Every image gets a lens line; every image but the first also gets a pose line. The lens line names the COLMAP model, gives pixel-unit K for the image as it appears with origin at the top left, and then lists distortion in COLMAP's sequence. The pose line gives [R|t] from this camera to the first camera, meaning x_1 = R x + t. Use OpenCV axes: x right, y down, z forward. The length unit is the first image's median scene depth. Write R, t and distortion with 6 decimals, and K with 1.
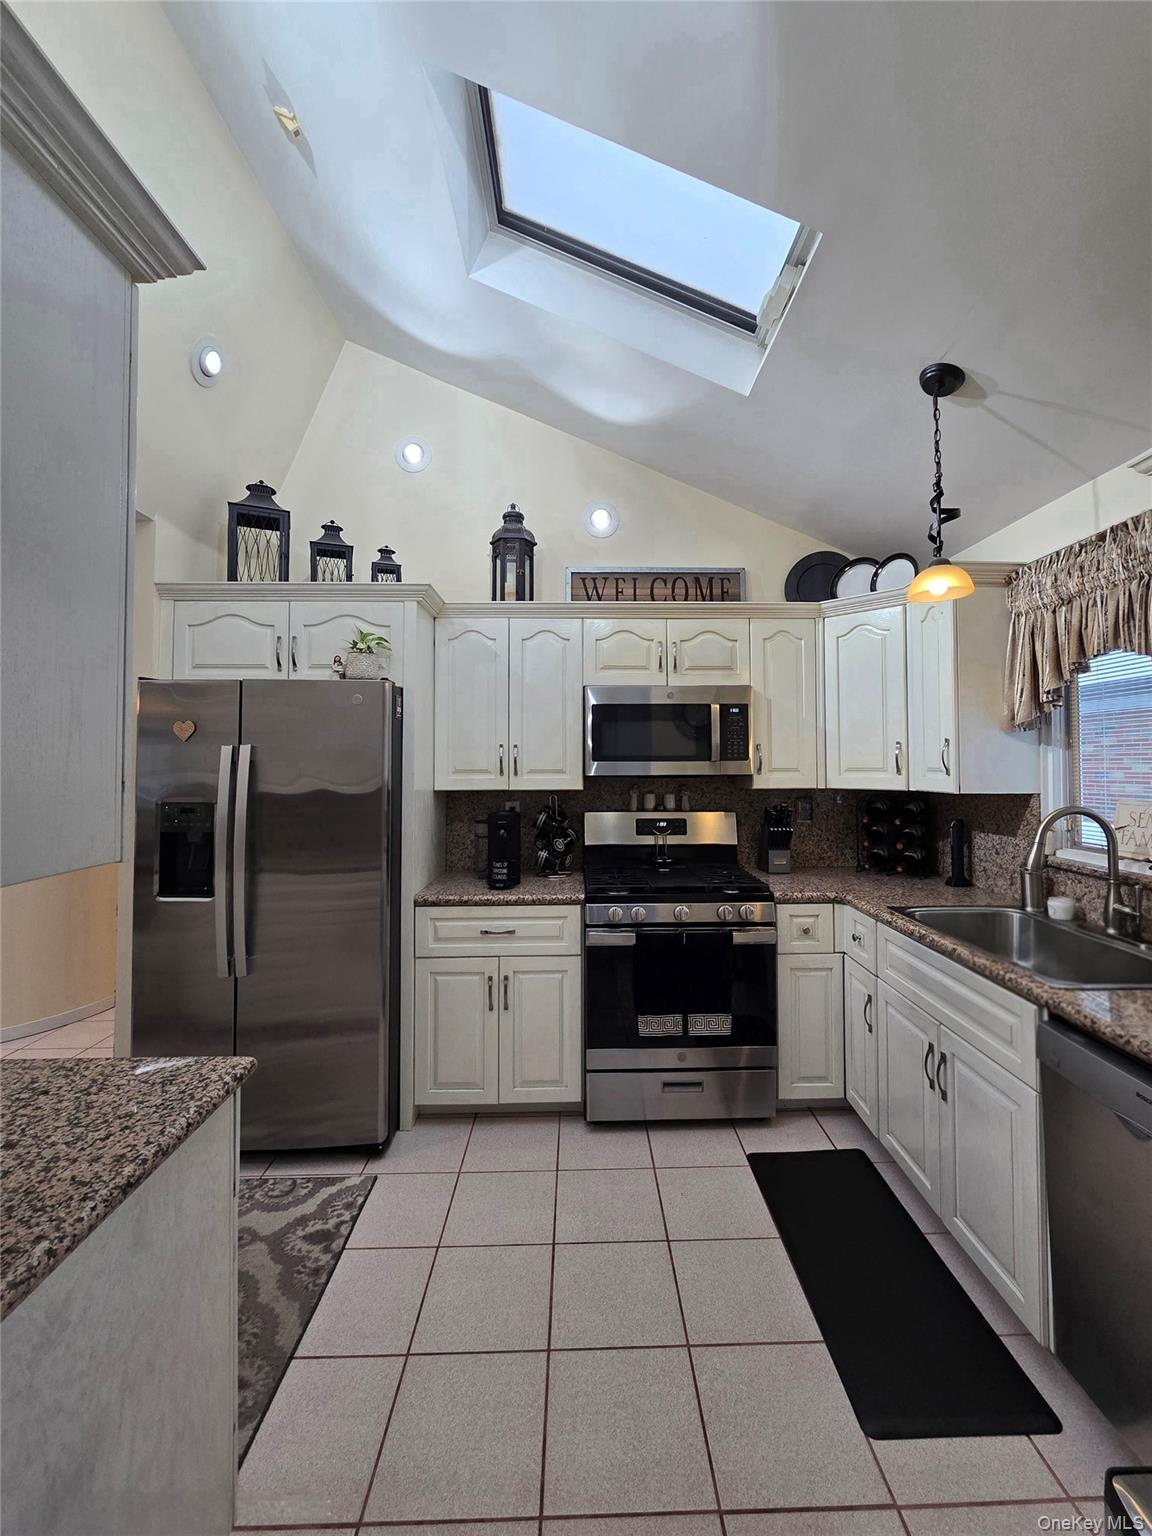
lens RADIAL K [[622.2, 0, 576.0], [0, 622.2, 768.0], [0, 0, 1]] dist [-0.001821, -0.000412]
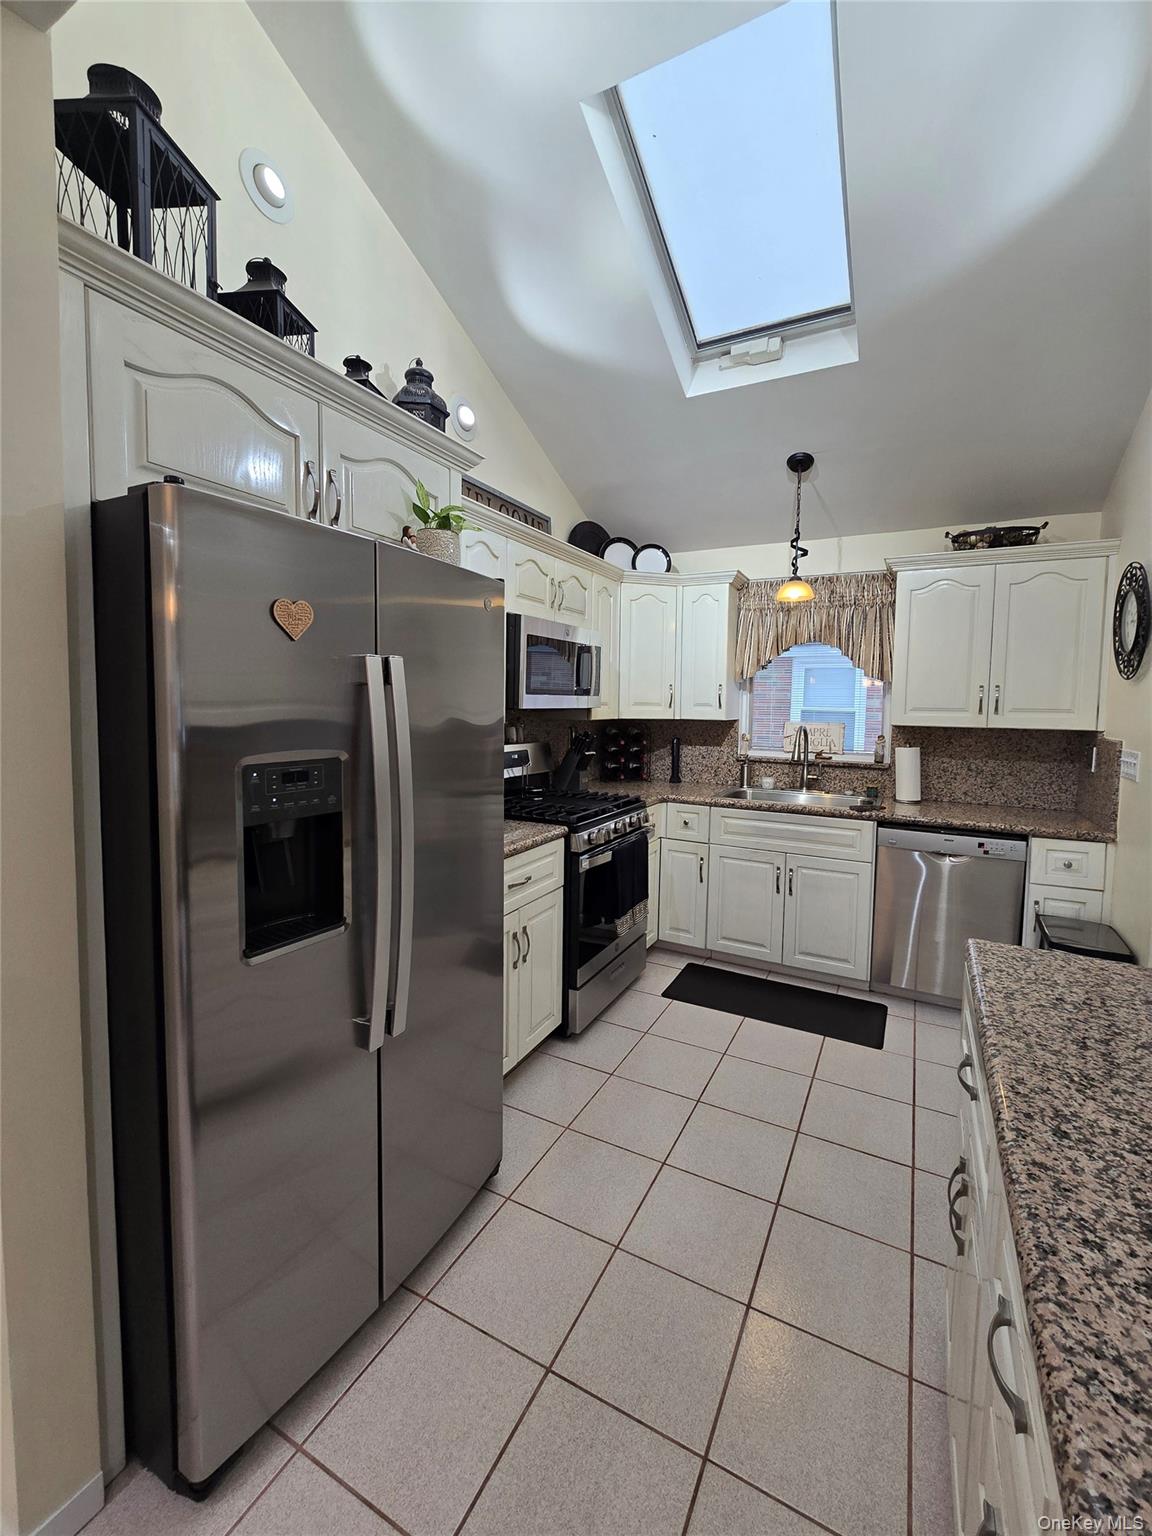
lens RADIAL K [[642.1, 0, 576.6], [0, 642.1, 763.5], [0, 0, 1]] dist [0.001474, 0.000203]
pose [[0.470855, -0.073224, 0.879166, -1.023469], [-0.013183, 0.995854, 0.090003, 0.007952], [-0.882112, -0.053968, 0.467938, 0.572244]]
